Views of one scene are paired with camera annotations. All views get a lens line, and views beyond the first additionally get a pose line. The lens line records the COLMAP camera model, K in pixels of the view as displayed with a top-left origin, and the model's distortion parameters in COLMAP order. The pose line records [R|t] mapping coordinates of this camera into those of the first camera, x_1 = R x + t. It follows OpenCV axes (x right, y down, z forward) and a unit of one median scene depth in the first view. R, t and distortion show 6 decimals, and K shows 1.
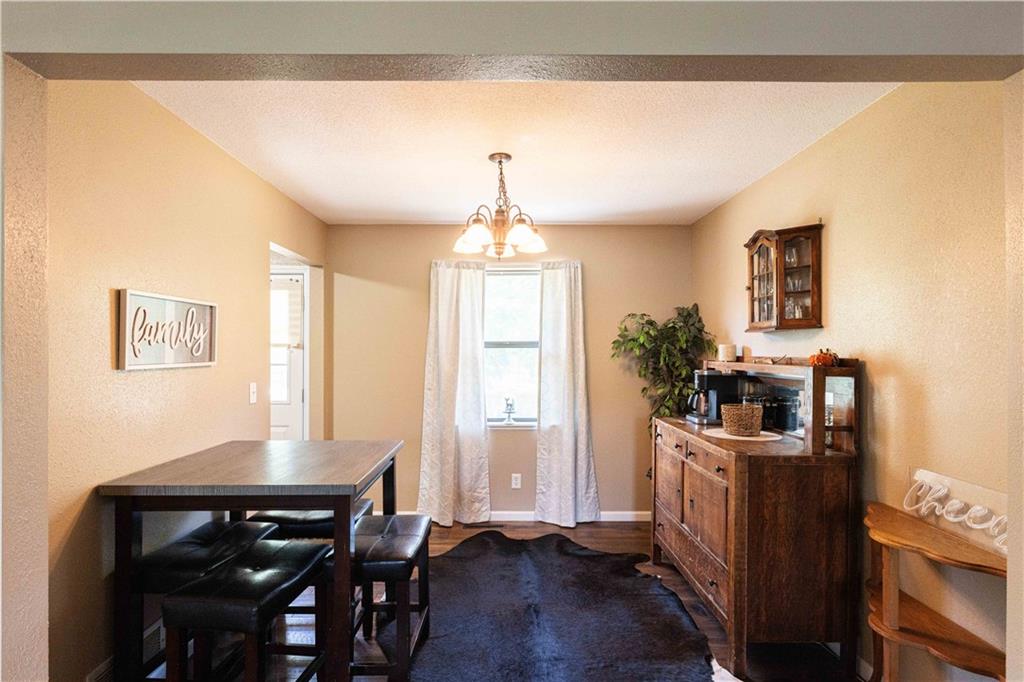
lens RADIAL K [[509.7, 0, 509.8], [0, 509.7, 350.2], [0, 0, 1]] dist [0.000691, 0.000048]
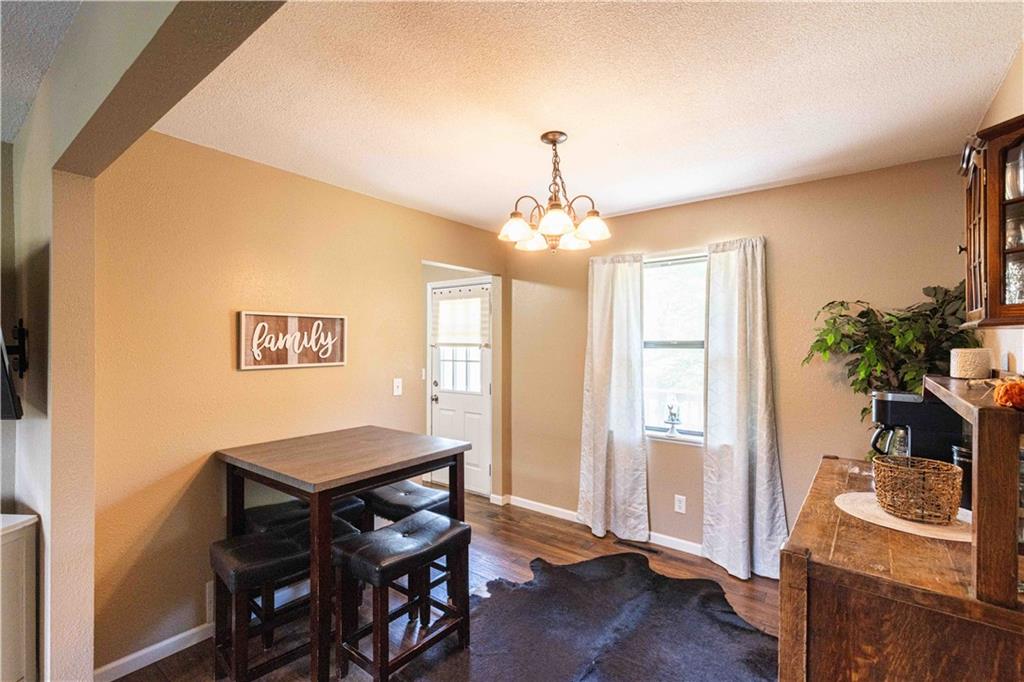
lens RADIAL K [[462.1, 0, 512.0], [0, 462.1, 341.0], [0, 0, 1]] dist [0.003725, 0.000321]
pose [[0.783428, -0.003395, -0.621473, 0.281222], [0.001808, 0.999993, -0.003185, -0.015337], [0.621480, 0.001372, 0.783429, 0.219620]]
